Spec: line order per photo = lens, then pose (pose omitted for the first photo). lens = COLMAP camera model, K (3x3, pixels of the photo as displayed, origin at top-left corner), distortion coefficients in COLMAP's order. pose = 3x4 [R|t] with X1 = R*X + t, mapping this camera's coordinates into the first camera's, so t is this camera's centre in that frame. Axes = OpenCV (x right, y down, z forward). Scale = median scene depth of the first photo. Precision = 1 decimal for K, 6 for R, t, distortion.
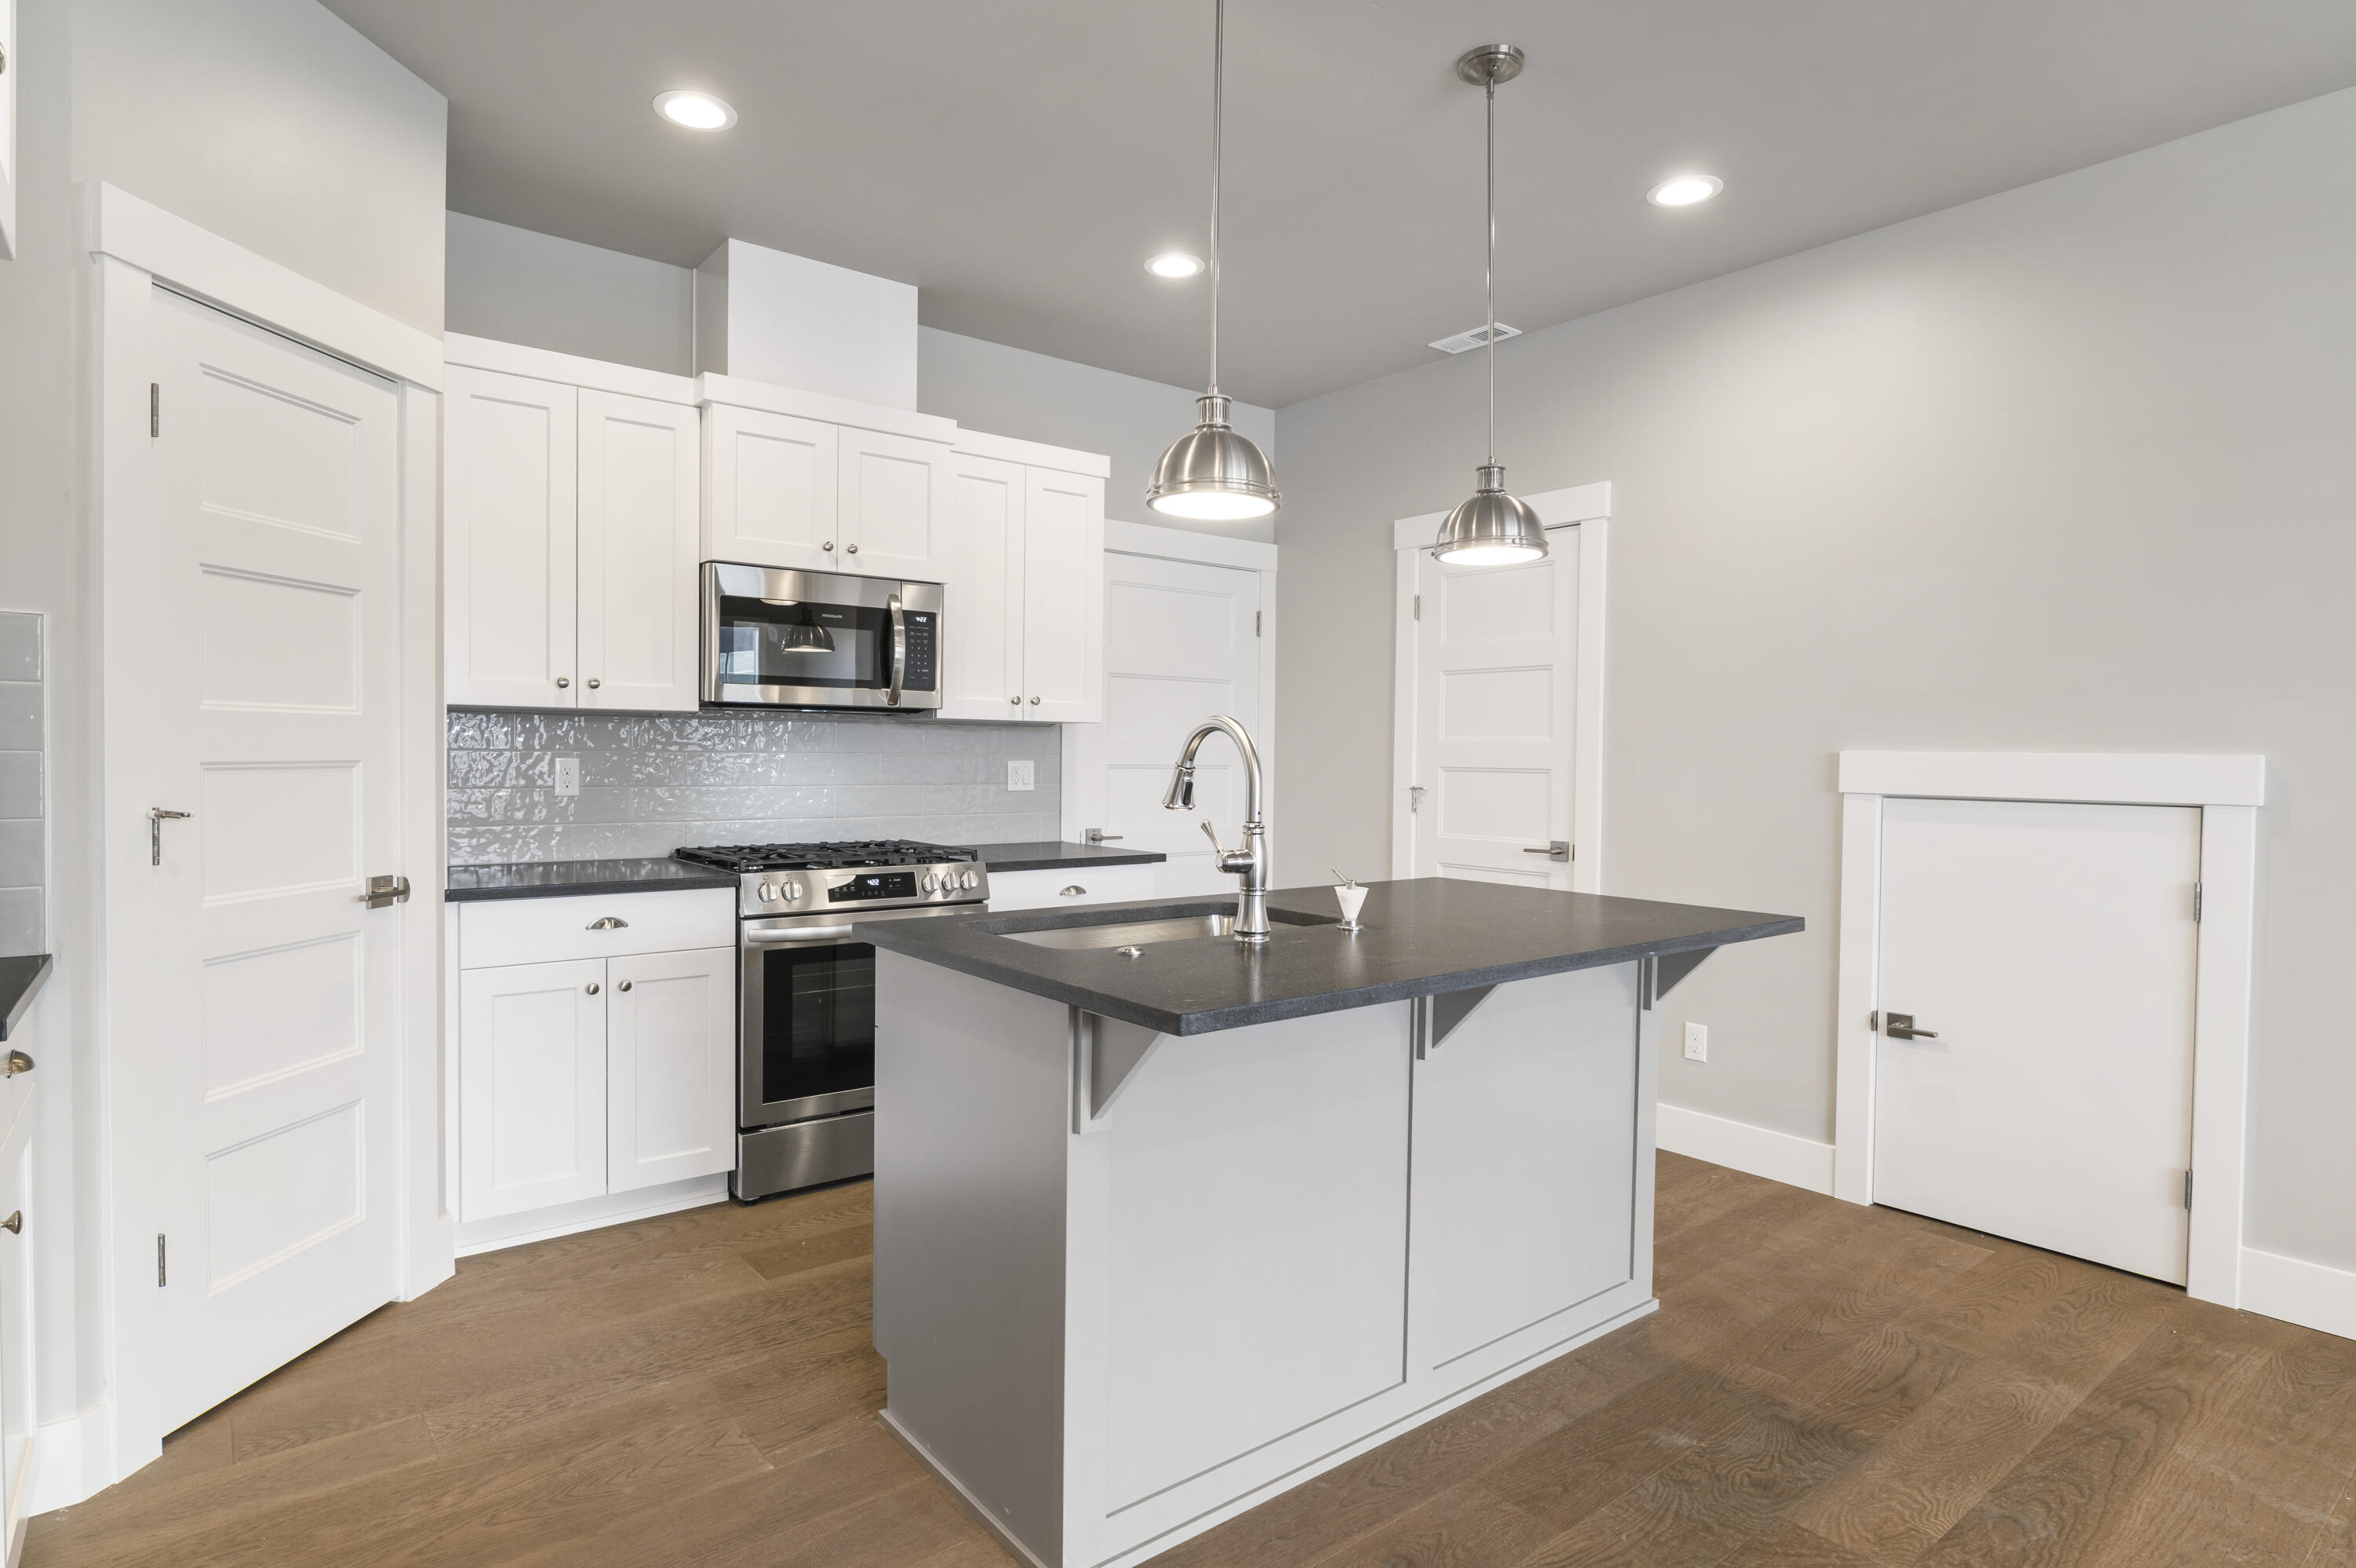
lens RADIAL K [[1242.4, 0, 1178.0], [0, 1242.4, 784.0], [0, 0, 1]] dist [-0.005270, -0.001232]
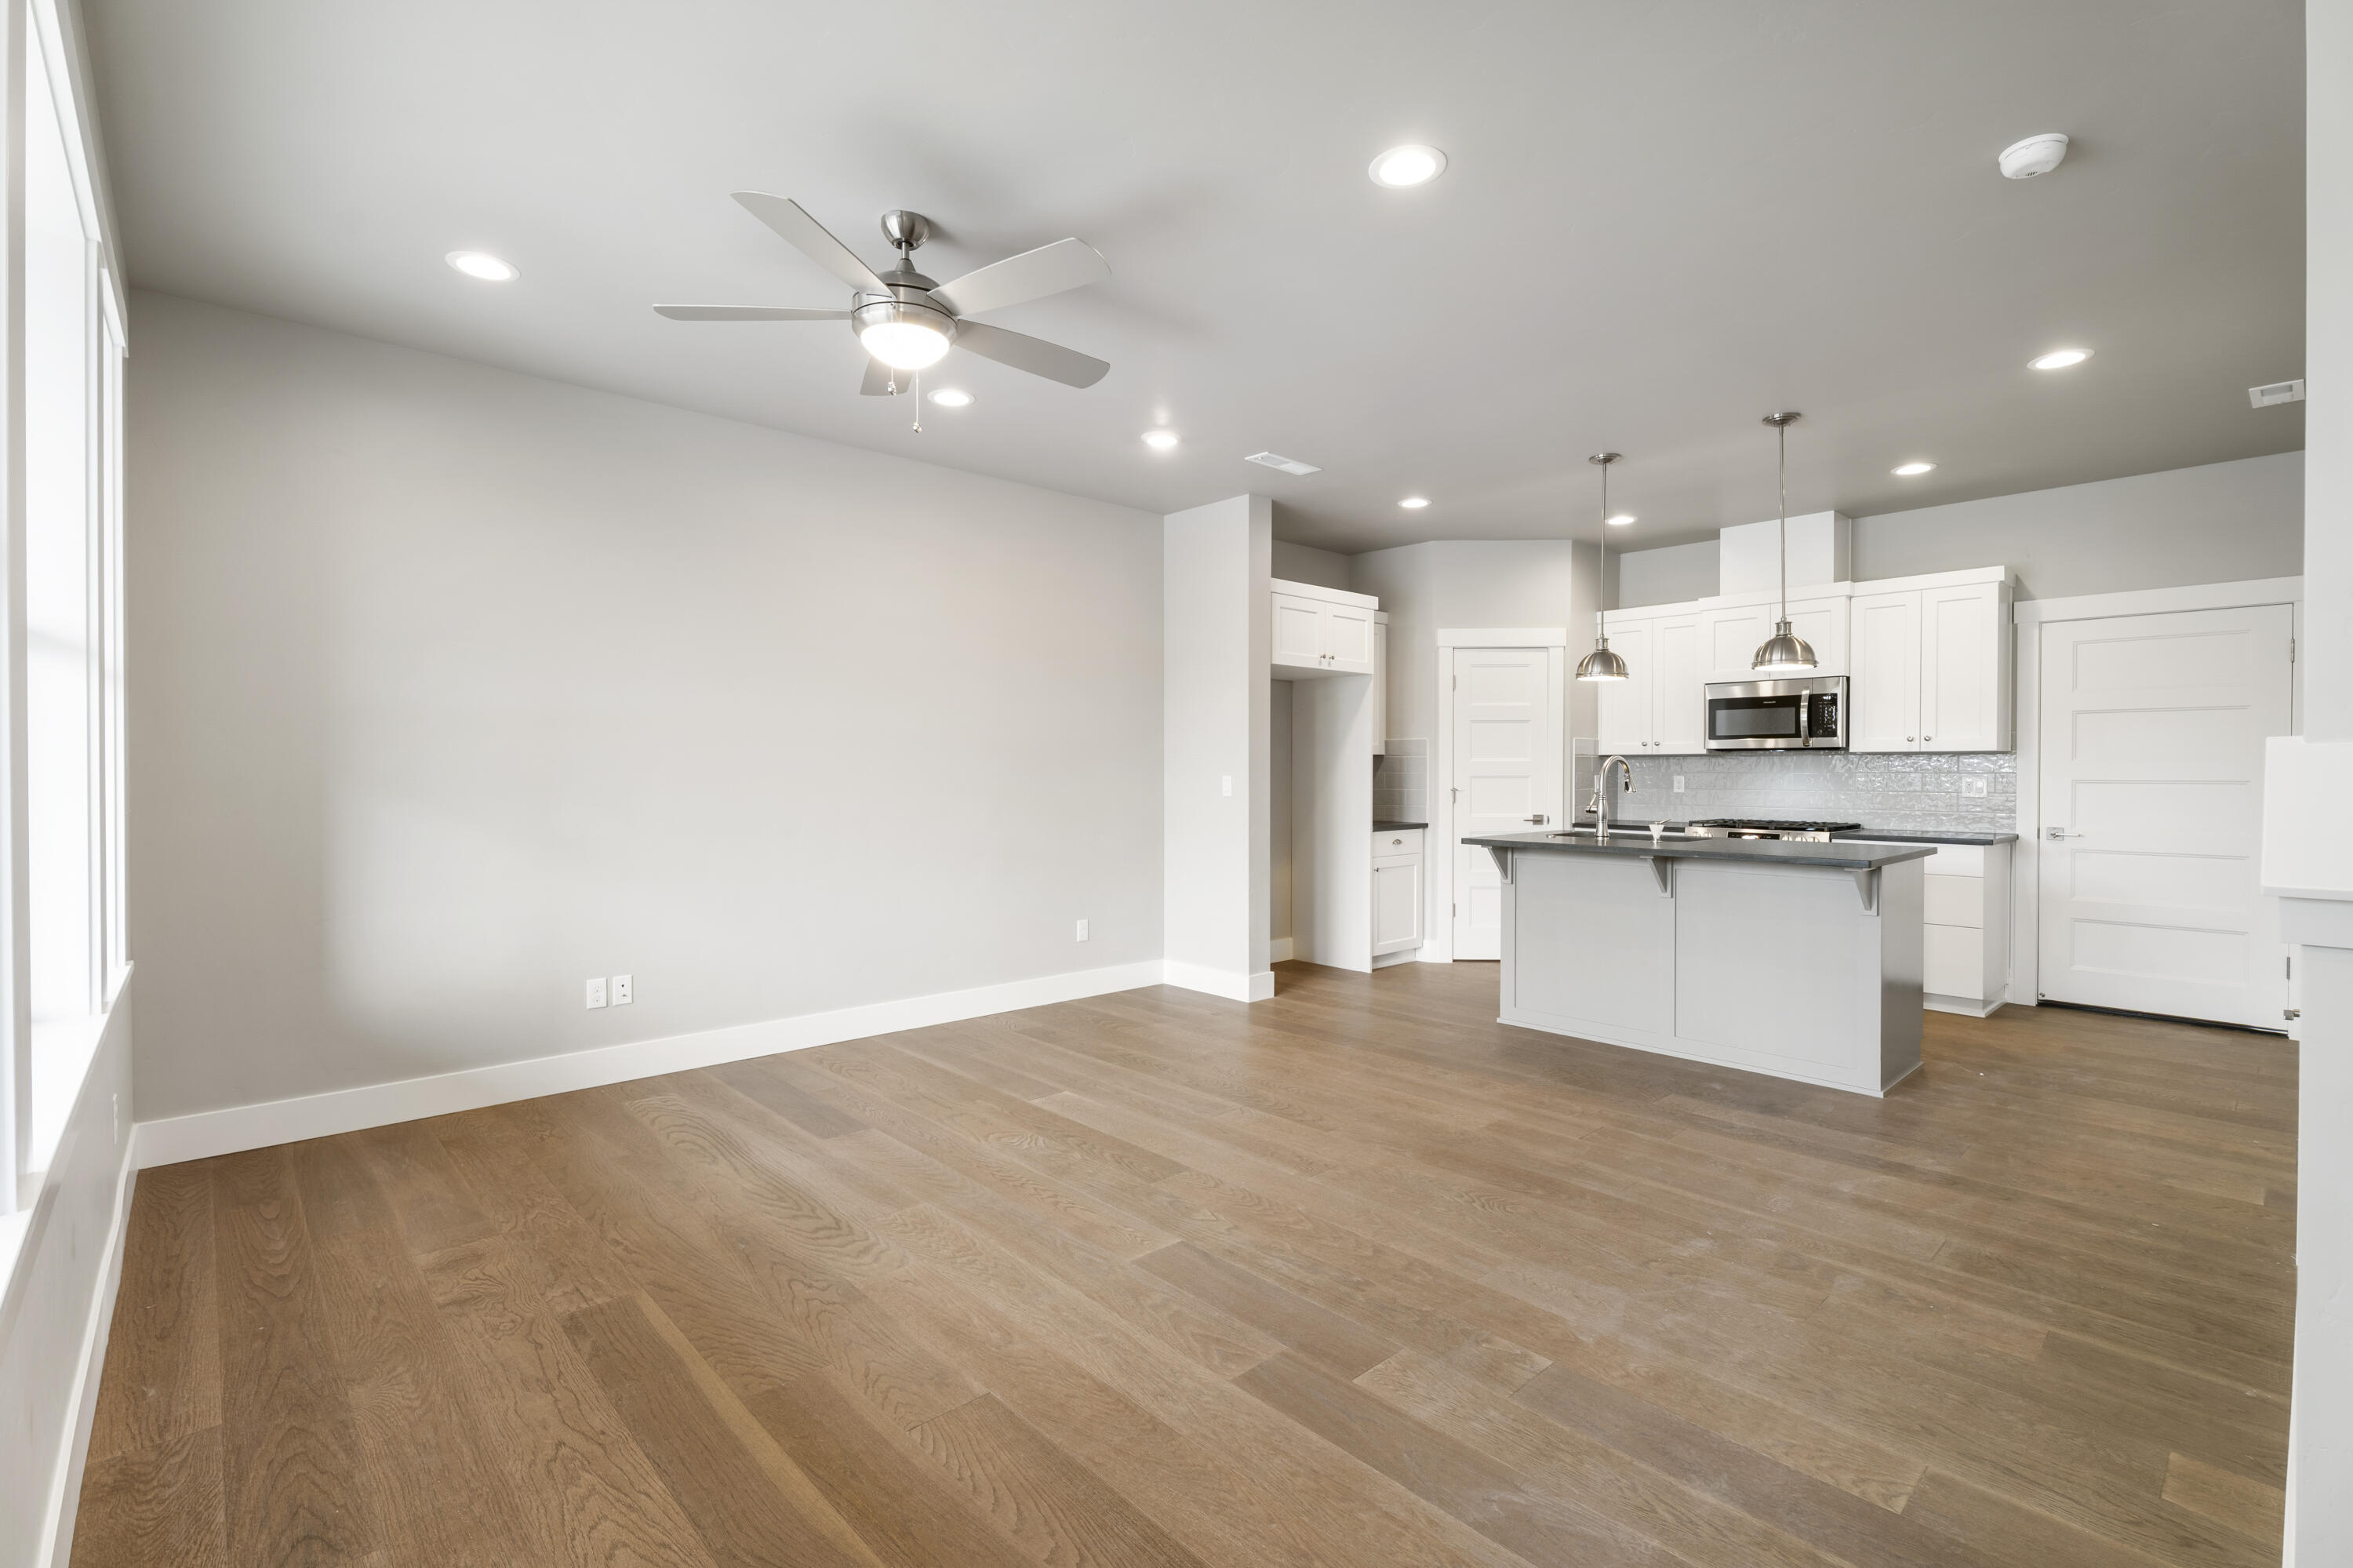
lens RADIAL K [[1060.6, 0, 1140.4], [0, 1060.6, 784.3], [0, 0, 1]] dist [-0.000127, 0.000101]
pose [[0.057856, -0.000434, -0.998325, 1.771159], [-0.028725, 0.999585, -0.002100, 0.032859], [0.997912, 0.028798, 0.057820, -0.090054]]
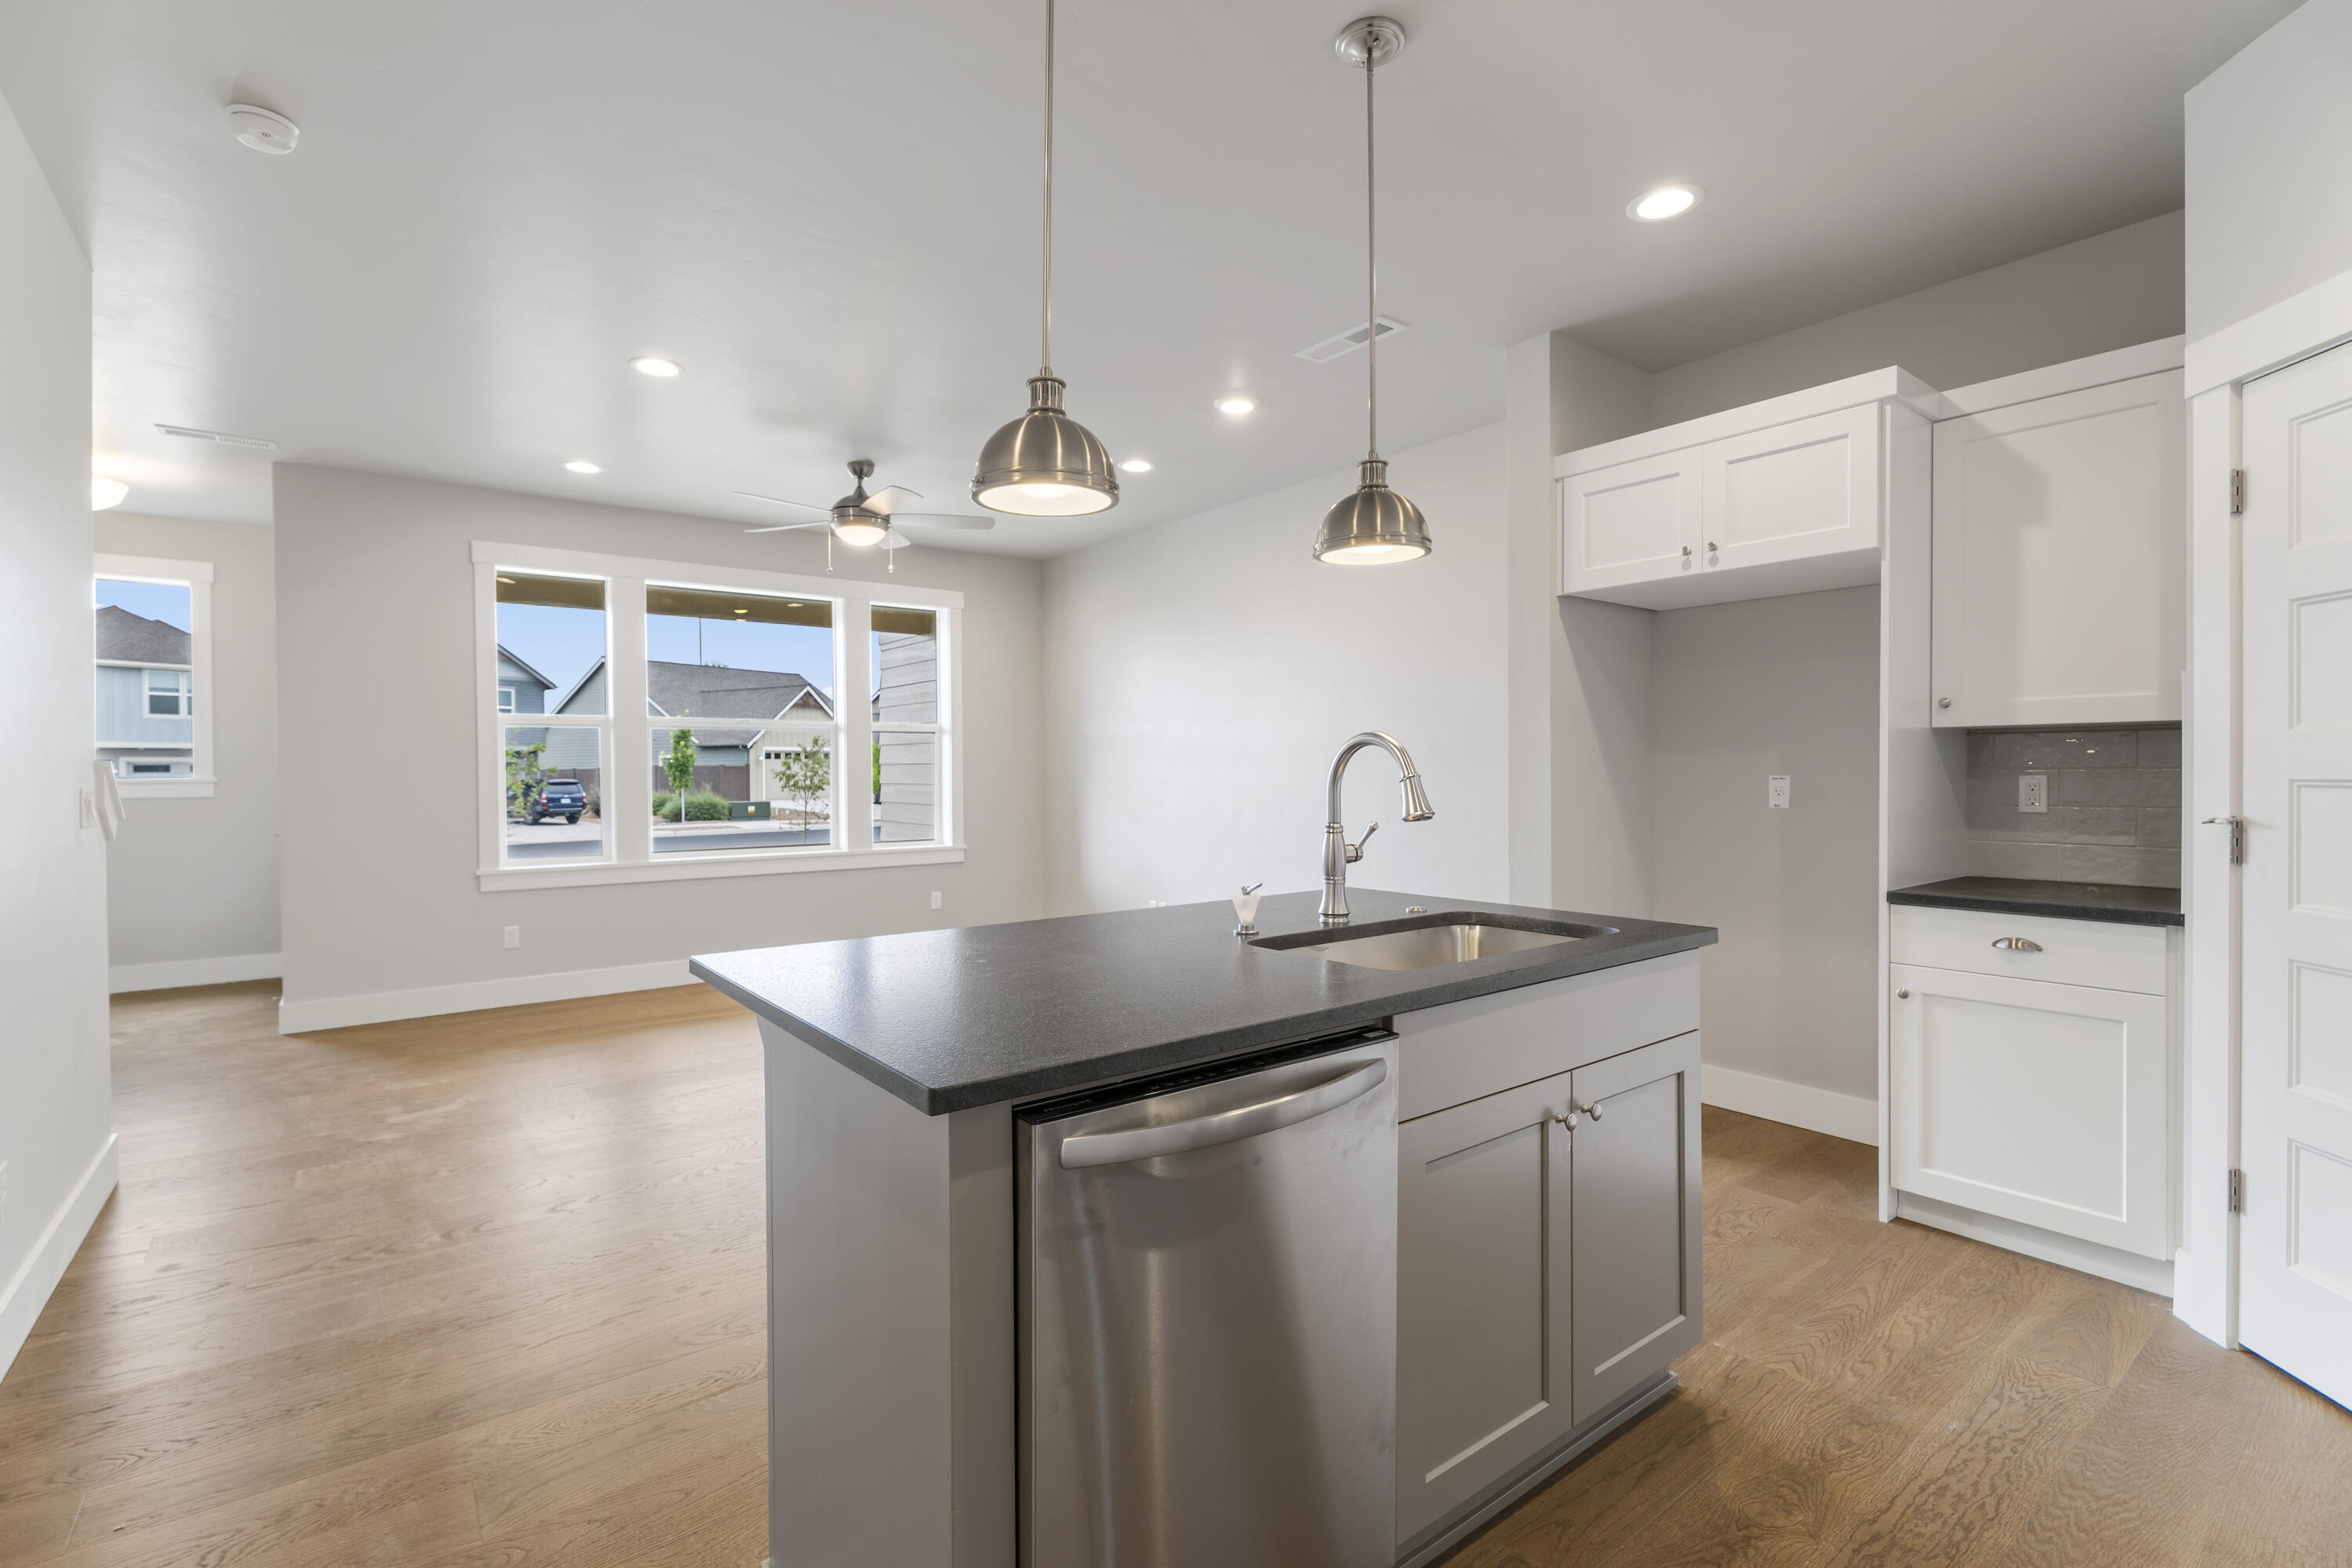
lens RADIAL K [[1046.5, 0, 1169.6], [0, 1046.5, 780.1], [0, 0, 1]] dist [0.002285, 0.000156]
pose [[-0.999893, -0.006727, 0.012995, 0.160038], [-0.006201, 0.999176, 0.040115, -0.038221], [-0.013254, 0.040030, -0.999111, 1.572087]]
